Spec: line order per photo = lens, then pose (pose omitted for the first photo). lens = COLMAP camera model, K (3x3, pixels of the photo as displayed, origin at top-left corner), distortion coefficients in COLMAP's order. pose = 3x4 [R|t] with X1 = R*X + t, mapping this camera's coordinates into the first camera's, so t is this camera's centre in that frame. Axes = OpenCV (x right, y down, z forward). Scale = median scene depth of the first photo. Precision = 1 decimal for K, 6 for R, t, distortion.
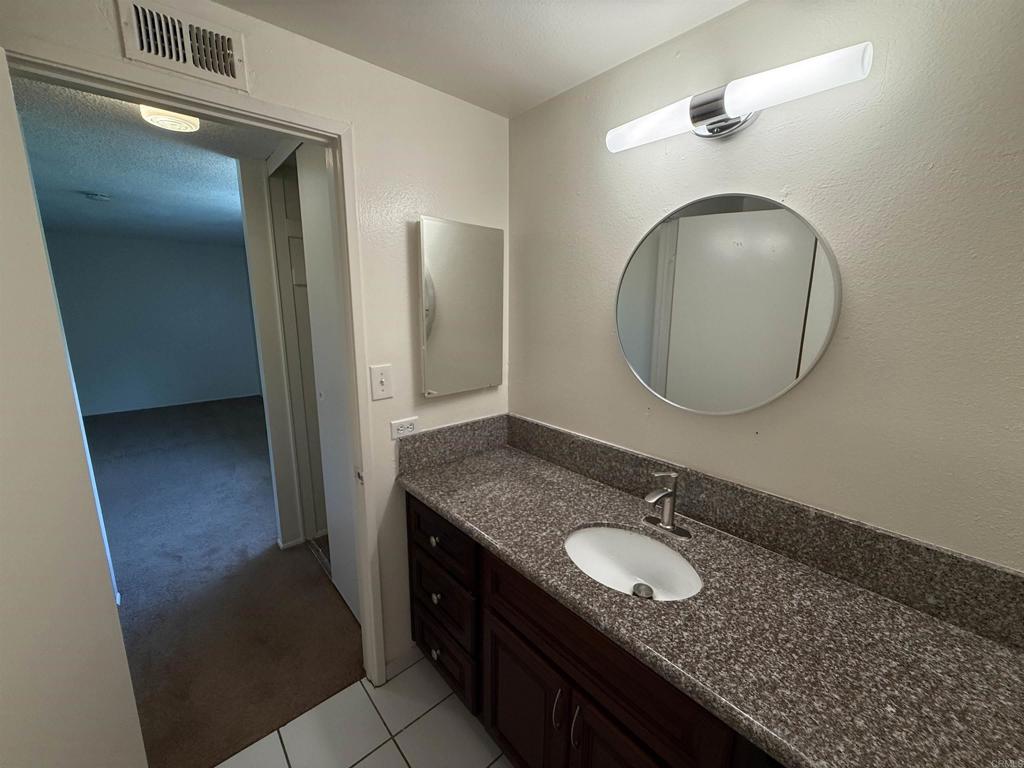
lens RADIAL K [[406.4, 0, 509.9], [0, 406.4, 380.0], [0, 0, 1]] dist [0.001170, 0.000496]
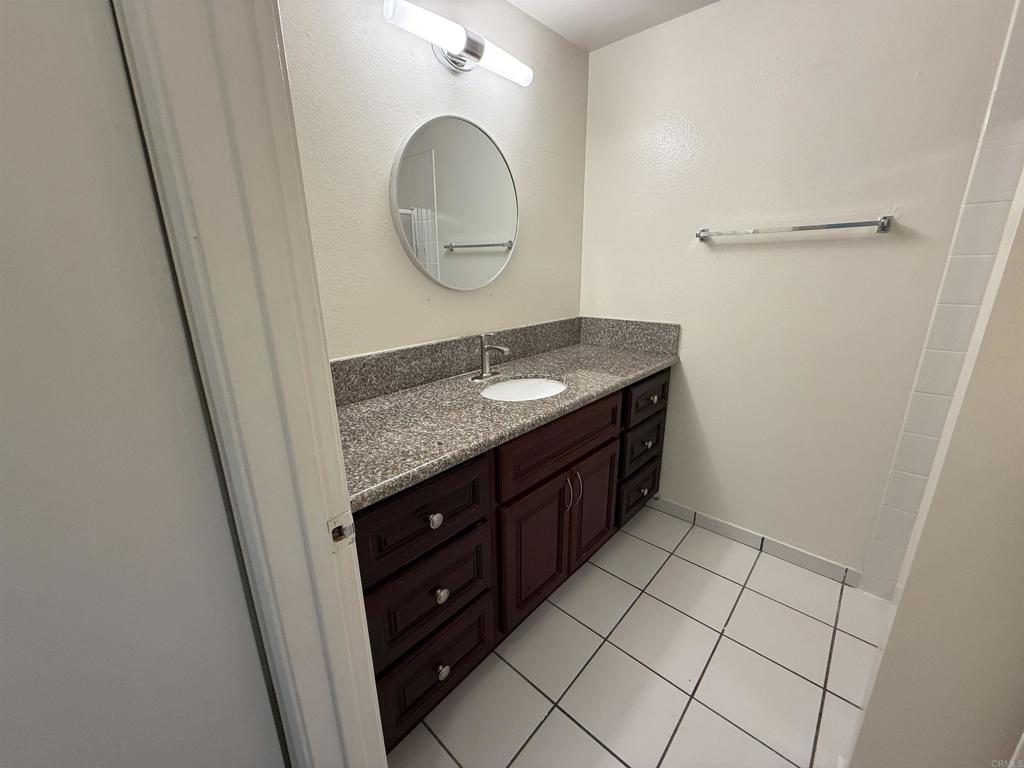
lens RADIAL K [[406.4, 0, 510.0], [0, 406.4, 384.3], [0, 0, 1]] dist [0.001170, 0.000496]
pose [[-0.108191, -0.285268, 0.952322, -0.823826], [0.197059, 0.932782, 0.301803, -0.006771], [-0.974404, 0.220316, -0.044704, 0.882078]]
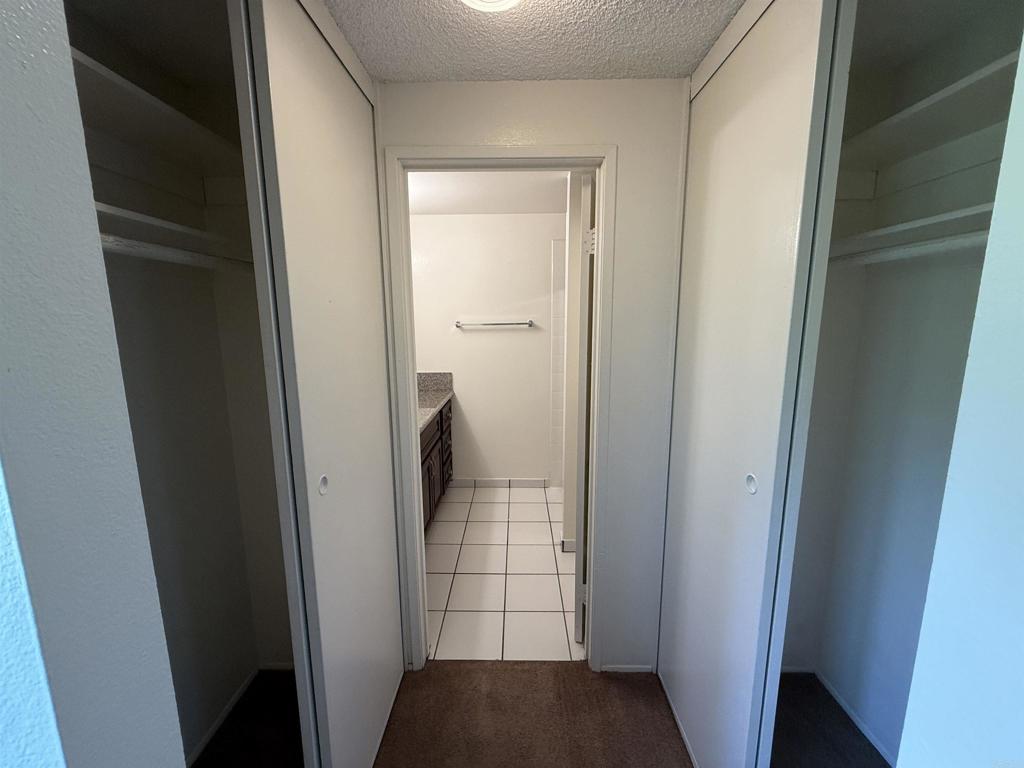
lens RADIAL K [[406.4, 0, 513.0], [0, 406.4, 383.7], [0, 0, 1]] dist [0.001170, 0.000496]
pose [[-0.745894, -0.114303, 0.656184, -1.379479], [0.119468, 0.946230, 0.300627, -0.285524], [-0.655263, 0.302629, -0.692131, 1.667823]]
